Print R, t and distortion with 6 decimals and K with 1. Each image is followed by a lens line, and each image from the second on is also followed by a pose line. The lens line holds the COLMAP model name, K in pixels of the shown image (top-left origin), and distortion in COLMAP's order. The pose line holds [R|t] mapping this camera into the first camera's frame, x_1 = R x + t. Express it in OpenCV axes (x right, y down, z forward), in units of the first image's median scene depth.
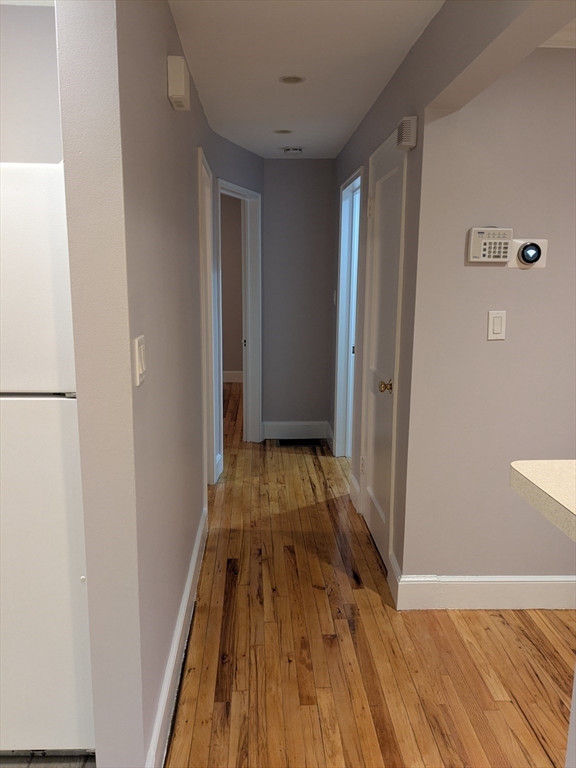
lens RADIAL K [[607.5, 0, 287.6], [0, 607.5, 387.1], [0, 0, 1]] dist [0.048413, -0.078989]
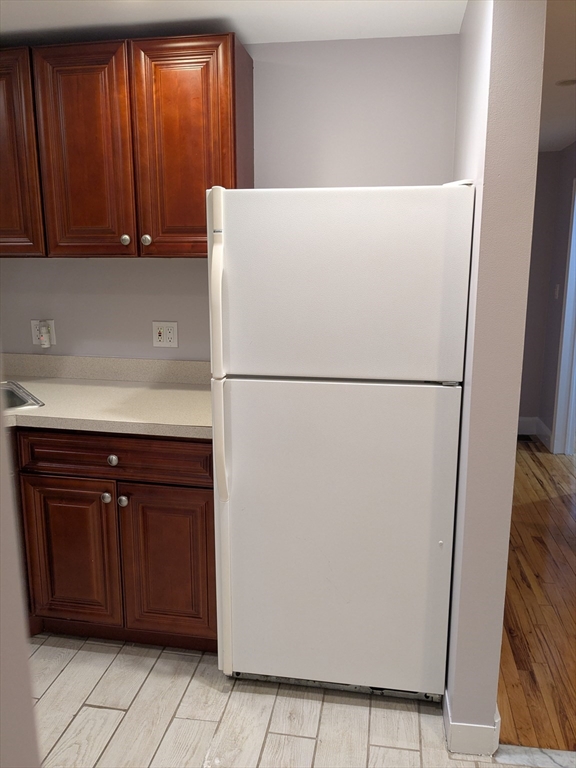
lens RADIAL K [[607.5, 0, 286.0], [0, 607.5, 386.3], [0, 0, 1]] dist [0.048413, -0.078989]
pose [[0.975050, 0.026334, -0.220416, -0.141636], [-0.024419, 0.999637, 0.011408, 0.004671], [0.220637, -0.005741, 0.975339, -0.070781]]
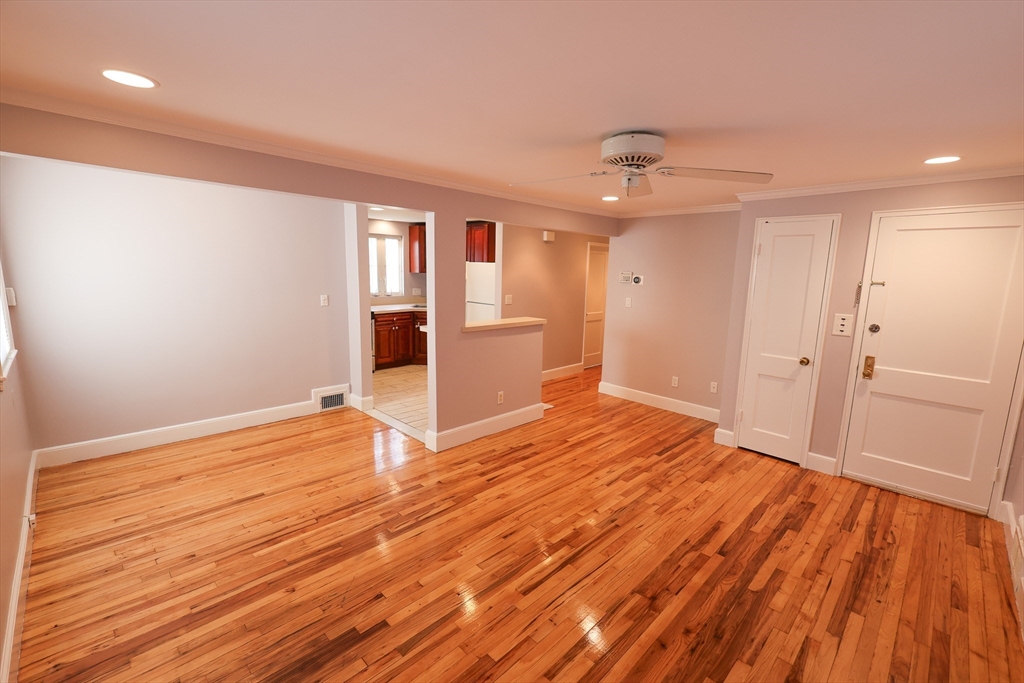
lens RADIAL K [[445.7, 0, 516.7], [0, 445.7, 337.3], [0, 0, 1]] dist [0.004745, 0.000060]
pose [[0.675241, 0.116938, -0.728269, 0.911173], [-0.153335, 0.988037, 0.016479, 0.069383], [0.721484, 0.100542, 0.685093, -0.527933]]
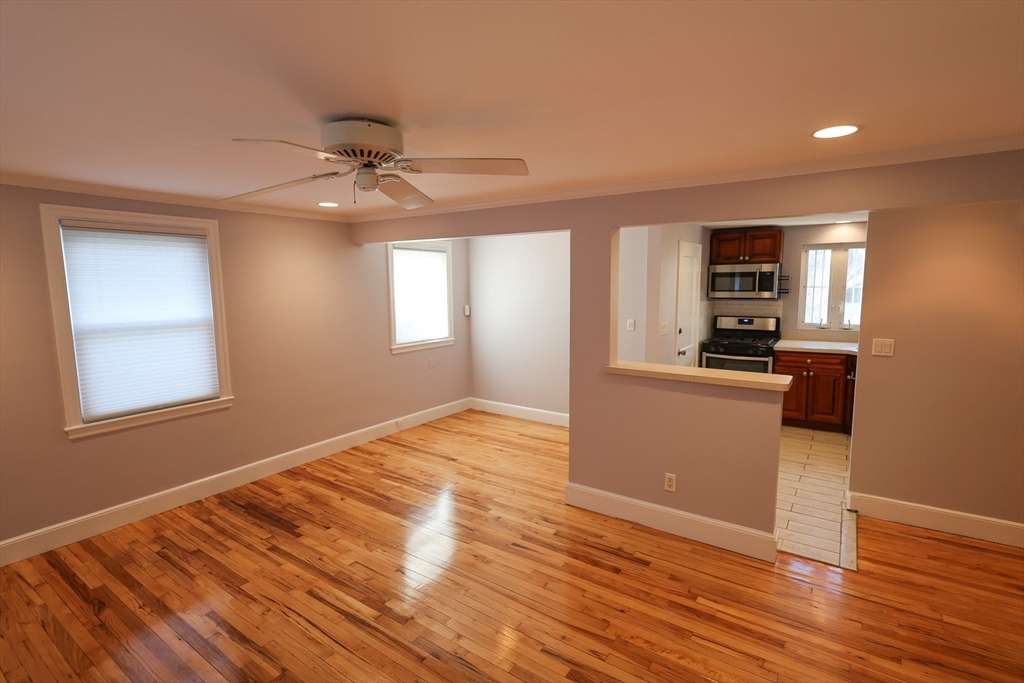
lens RADIAL K [[485.9, 0, 516.1], [0, 485.9, 340.2], [0, 0, 1]] dist [0.005893, 0.000453]
pose [[-0.605304, 0.085703, -0.791367, 0.876343], [-0.149505, 0.964253, 0.218780, -0.109099], [0.781828, 0.250741, -0.570853, 0.336179]]
